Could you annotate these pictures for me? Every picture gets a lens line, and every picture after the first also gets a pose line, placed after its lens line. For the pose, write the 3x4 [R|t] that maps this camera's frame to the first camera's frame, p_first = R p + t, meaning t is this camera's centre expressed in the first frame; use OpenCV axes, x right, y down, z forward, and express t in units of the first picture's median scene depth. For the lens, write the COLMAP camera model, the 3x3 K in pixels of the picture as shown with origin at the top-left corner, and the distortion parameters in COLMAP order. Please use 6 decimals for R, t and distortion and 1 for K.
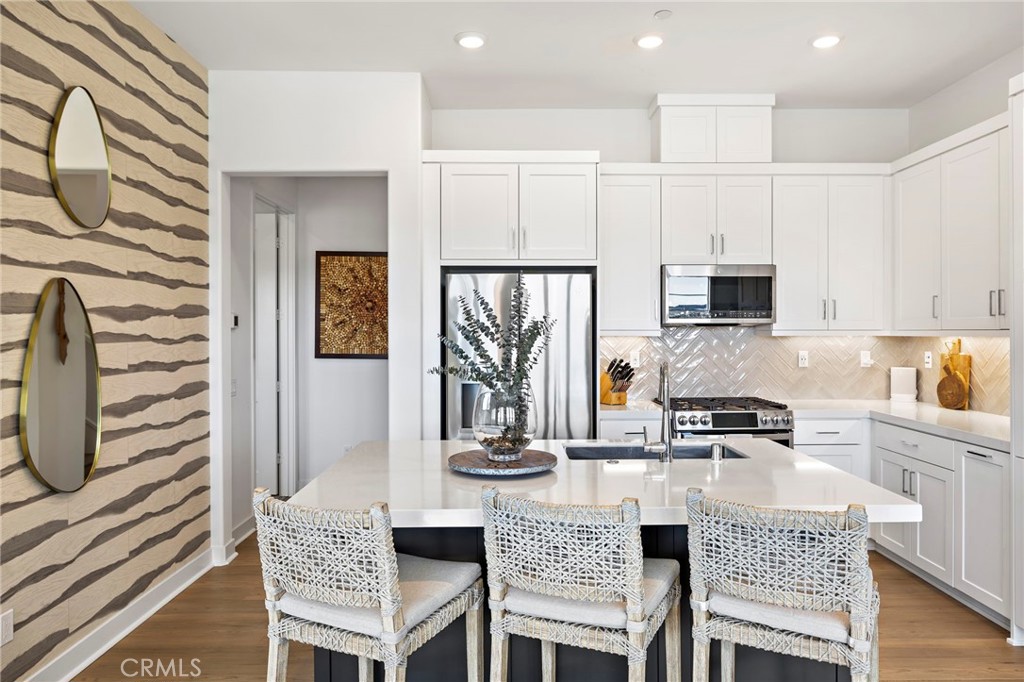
lens RADIAL K [[666.8, 0, 511.3], [0, 666.8, 327.7], [0, 0, 1]] dist [0.001486, 0.000258]
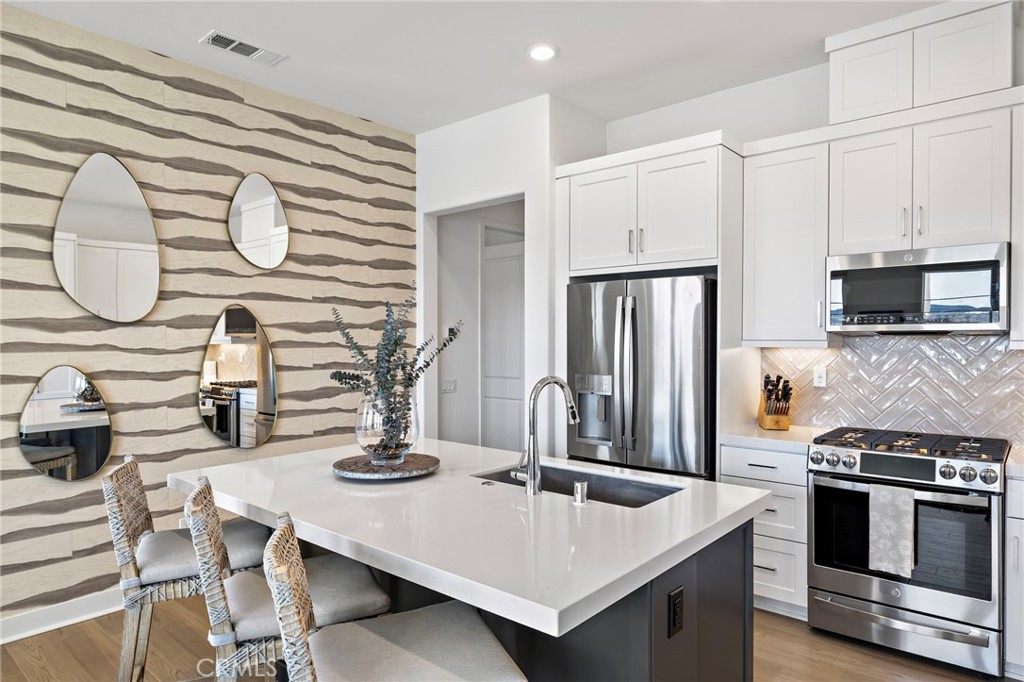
lens RADIAL K [[603.0, 0, 518.1], [0, 603.0, 345.7], [0, 0, 1]] dist [-0.002075, -0.001124]
pose [[0.761108, 0.008329, -0.648572, 0.445190], [0.000253, 0.999914, 0.013138, 0.000542], [0.648625, -0.010164, 0.761040, 0.247370]]
